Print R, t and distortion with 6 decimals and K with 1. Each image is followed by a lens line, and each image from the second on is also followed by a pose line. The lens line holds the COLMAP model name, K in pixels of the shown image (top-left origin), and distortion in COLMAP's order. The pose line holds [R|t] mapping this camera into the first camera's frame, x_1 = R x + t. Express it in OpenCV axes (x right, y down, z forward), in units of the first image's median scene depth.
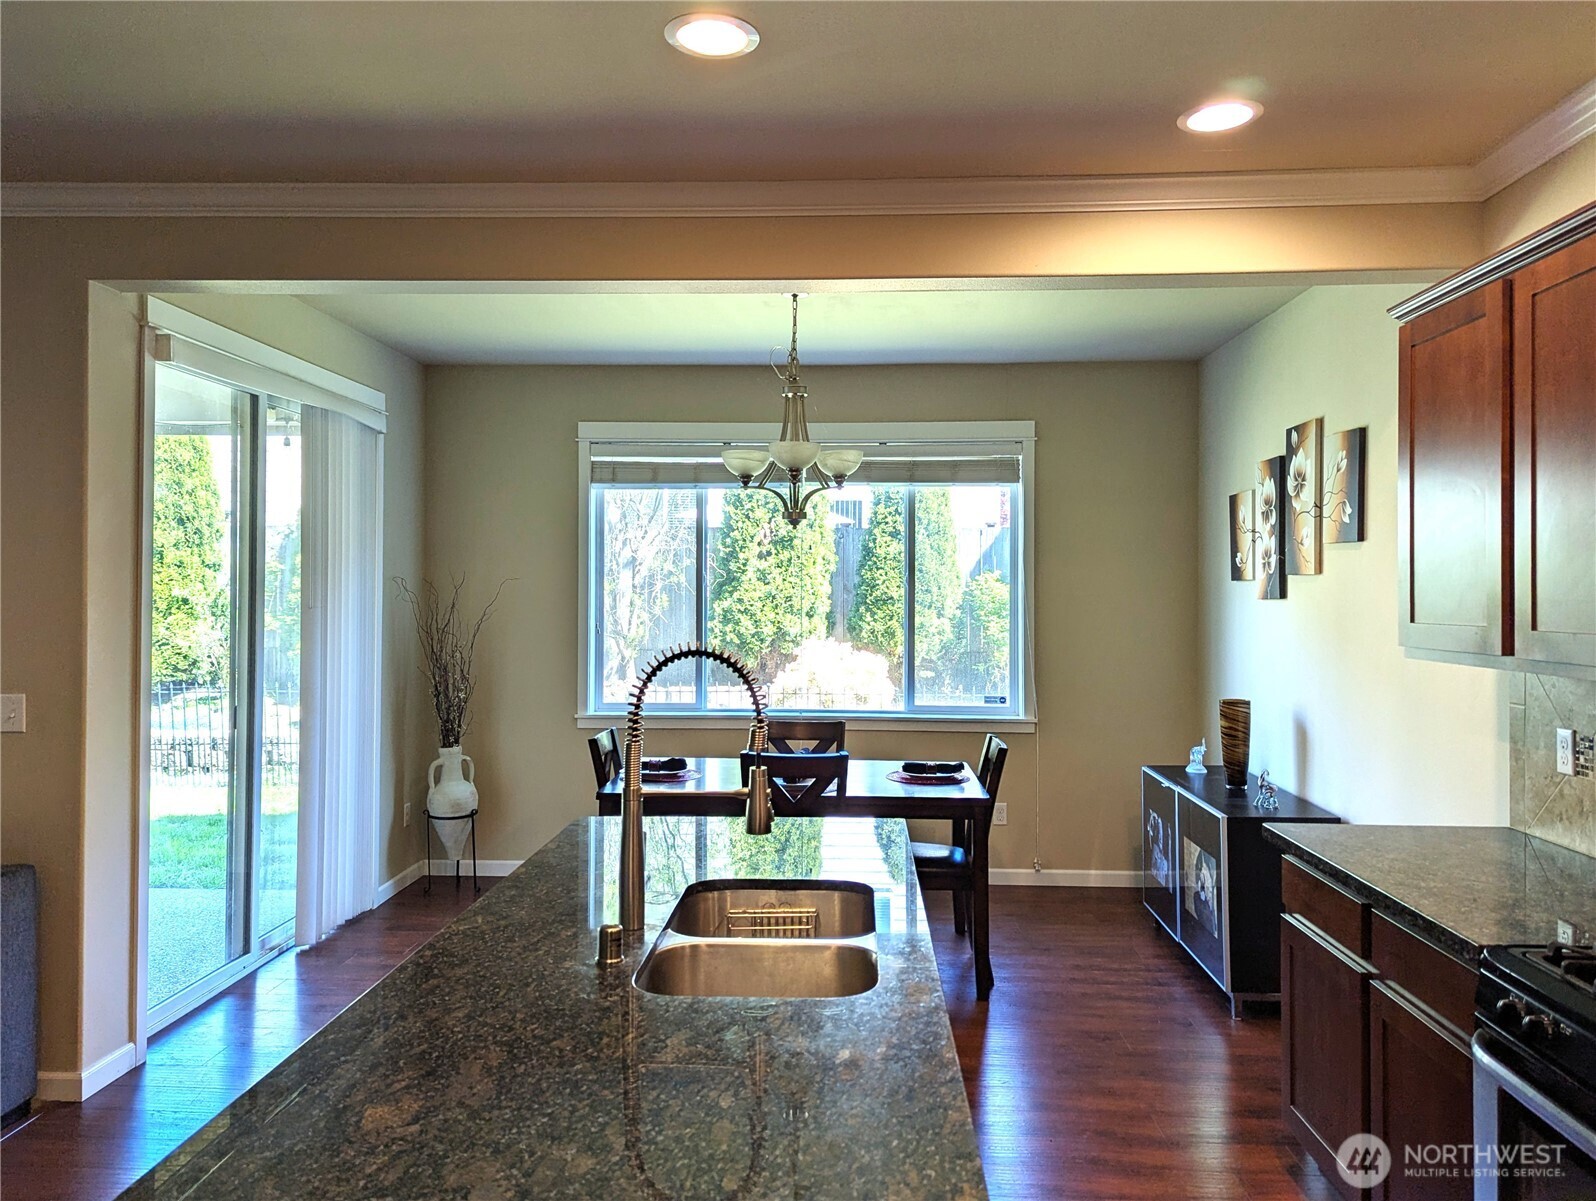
lens RADIAL K [[1145.1, 0, 798.0], [0, 1145.1, 600.5], [0, 0, 1]] dist [0.104397, -0.148650]
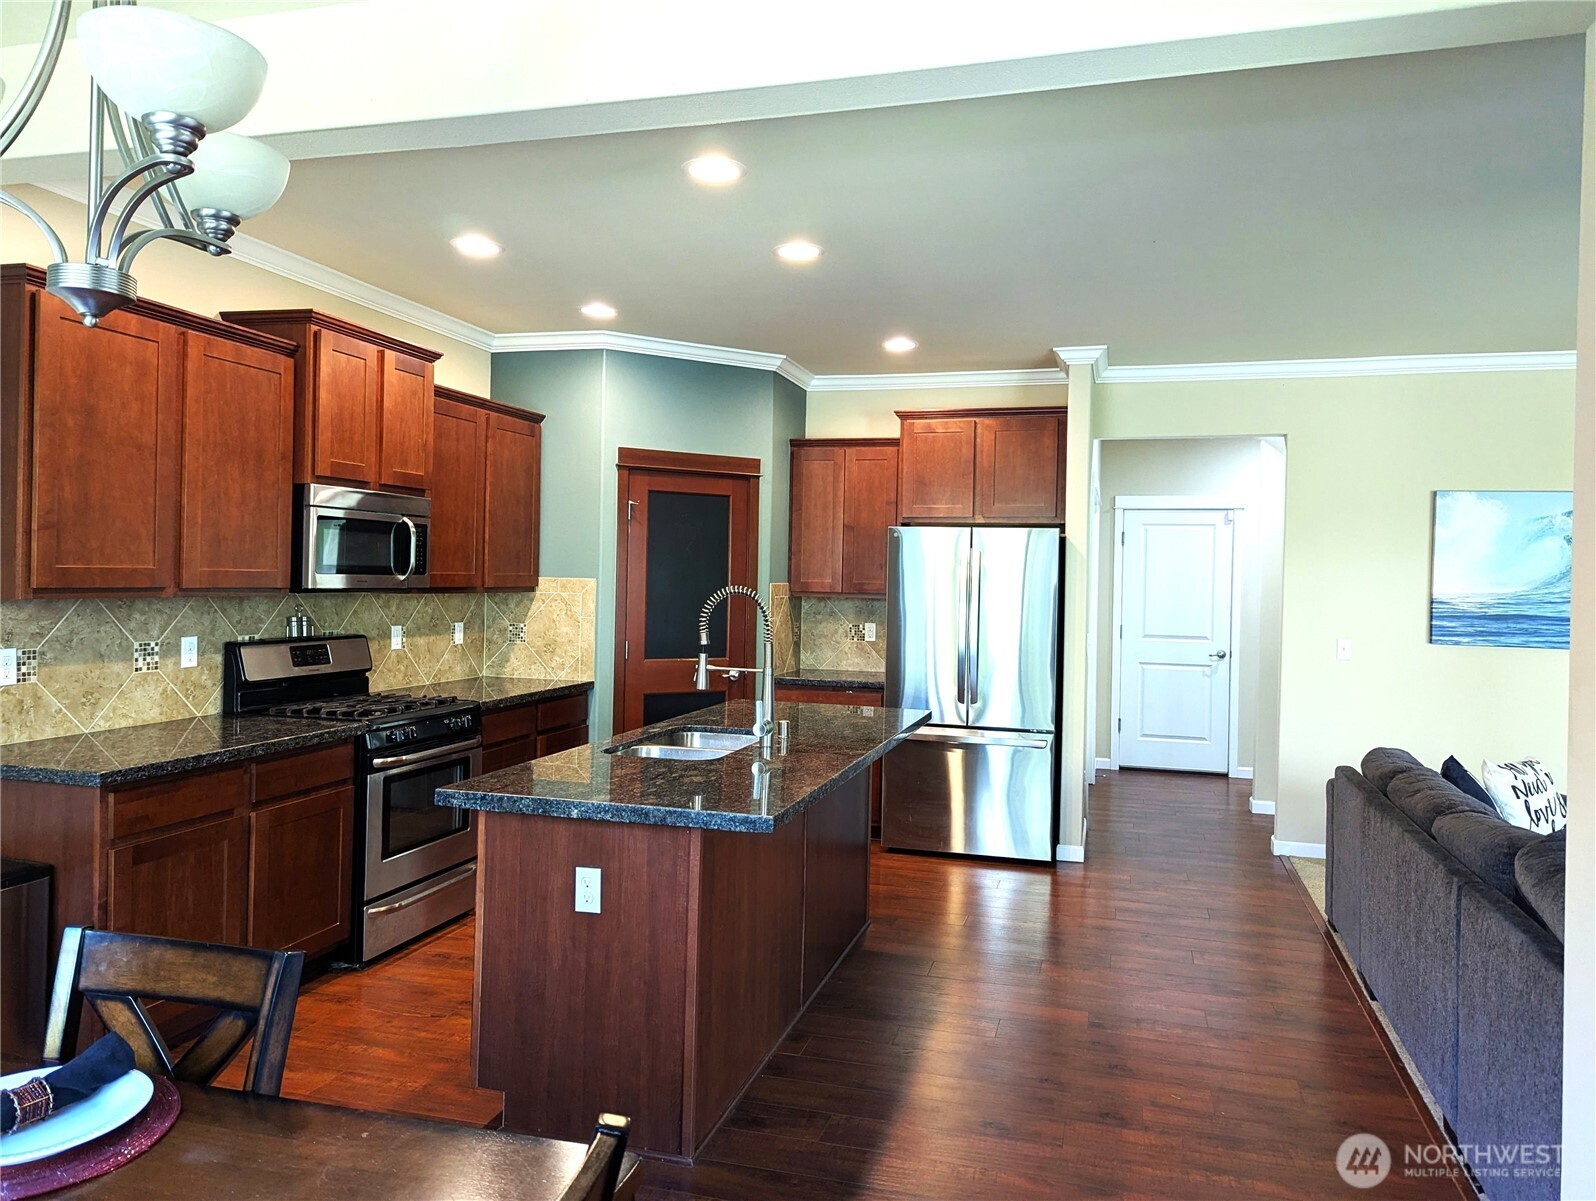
lens RADIAL K [[1118.5, 0, 792.7], [0, 1118.5, 591.3], [0, 0, 1]] dist [0.072373, -0.073609]
pose [[-0.974363, -0.028750, 0.223138, -0.234728], [-0.024503, 0.999462, 0.021780, 0.001345], [-0.223645, 0.015754, -0.974543, 1.105676]]
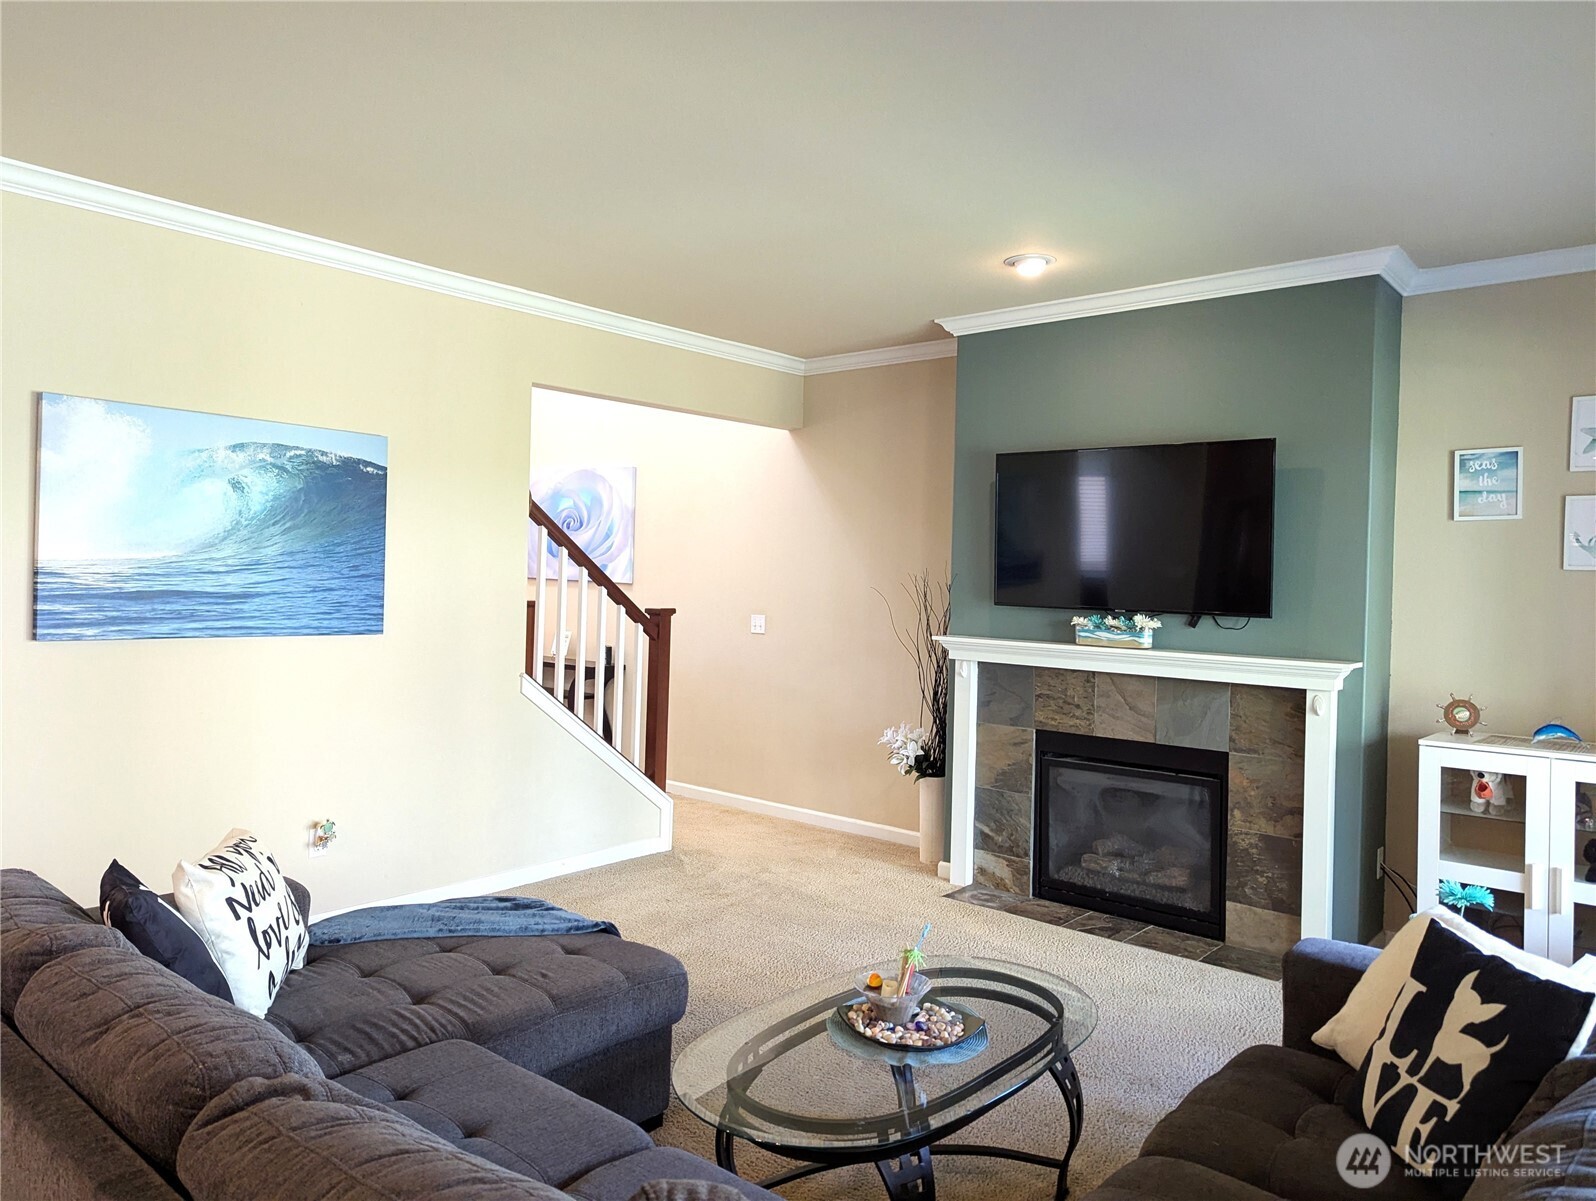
lens RADIAL K [[1118.5, 0, 792.7], [0, 1118.5, 591.3], [0, 0, 1]] dist [0.072373, -0.073609]
pose [[-0.604342, -0.007969, -0.796685, -0.330837], [-0.037423, 0.999130, 0.018394, 0.002165], [0.795846, 0.040931, -0.604114, 0.638871]]
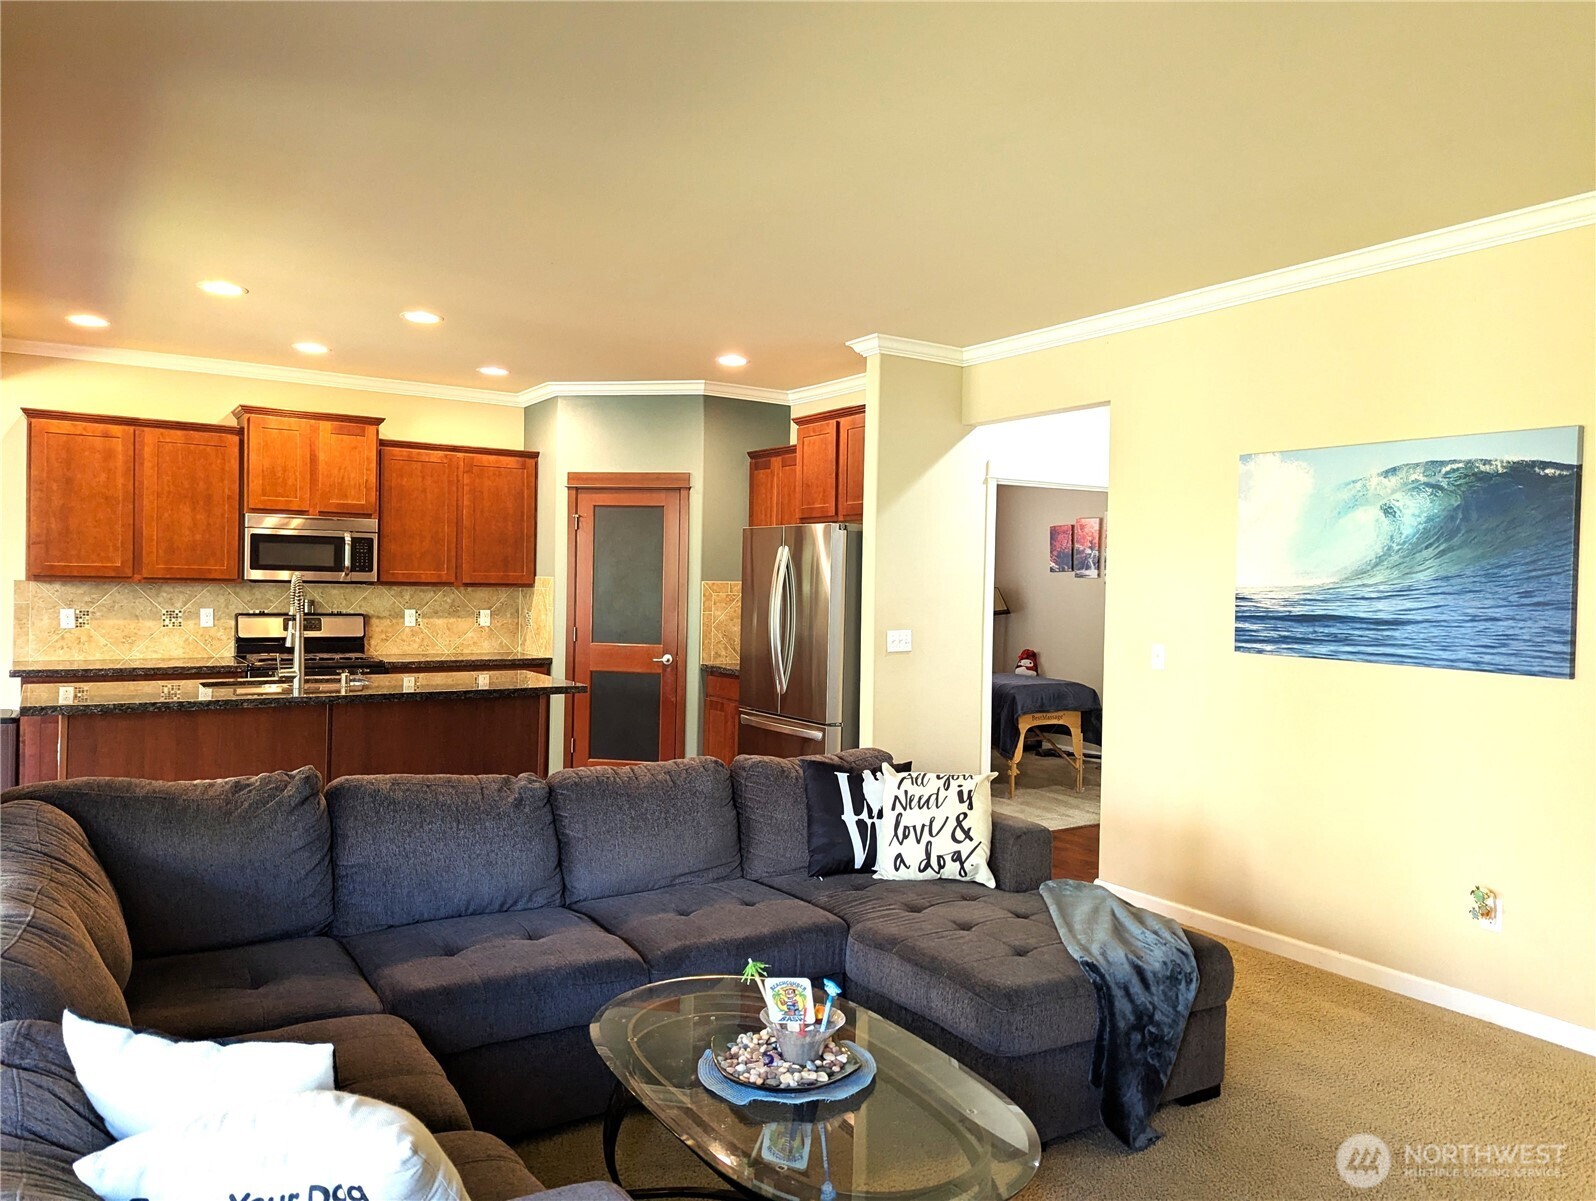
lens RADIAL K [[1118.5, 0, 792.7], [0, 1118.5, 591.3], [0, 0, 1]] dist [0.072373, -0.073609]
pose [[-0.584911, -0.024079, 0.810740, -1.130559], [-0.016446, 0.999706, 0.017826, 0.005956], [-0.810931, -0.002907, -0.585135, 0.642064]]
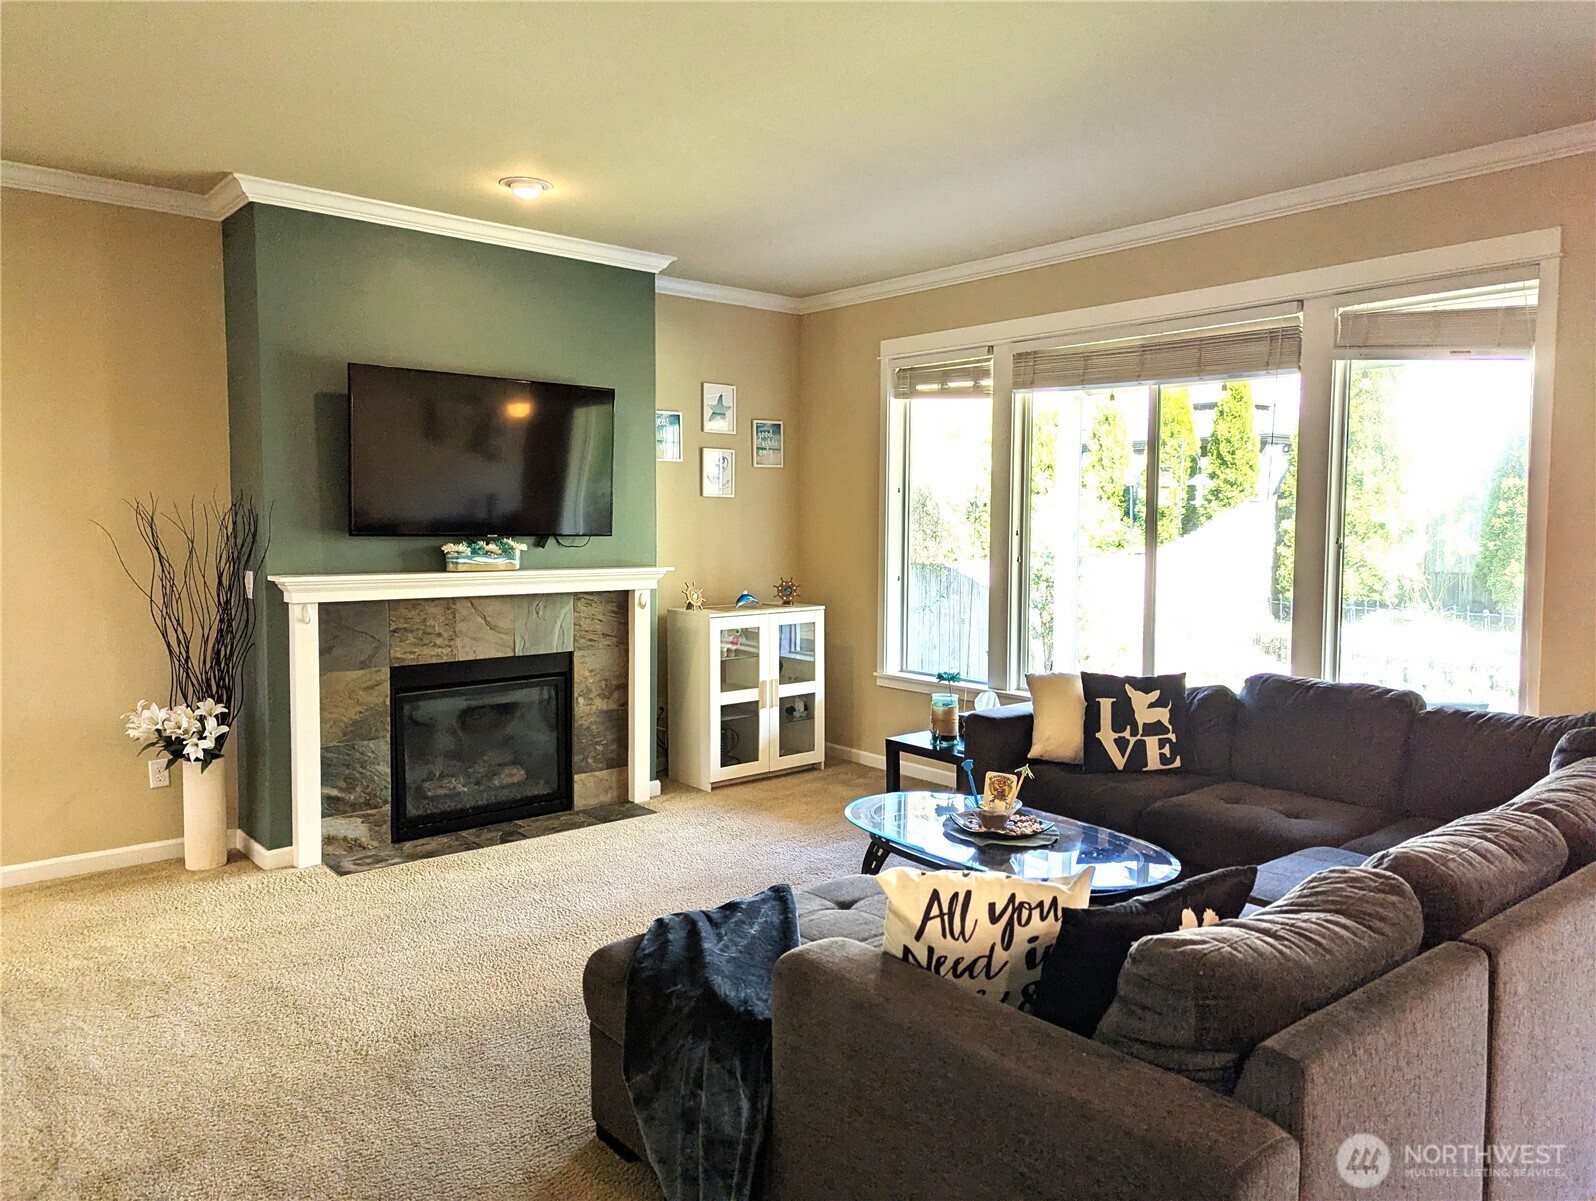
lens RADIAL K [[1115.0, 0, 817.9], [0, 1115.0, 600.8], [0, 0, 1]] dist [0.048883, -0.002811]
pose [[0.689241, 0.051900, -0.722671, -0.342128], [-0.007944, 0.997912, 0.064091, 0.017345], [0.724488, -0.038433, 0.688215, -0.179403]]
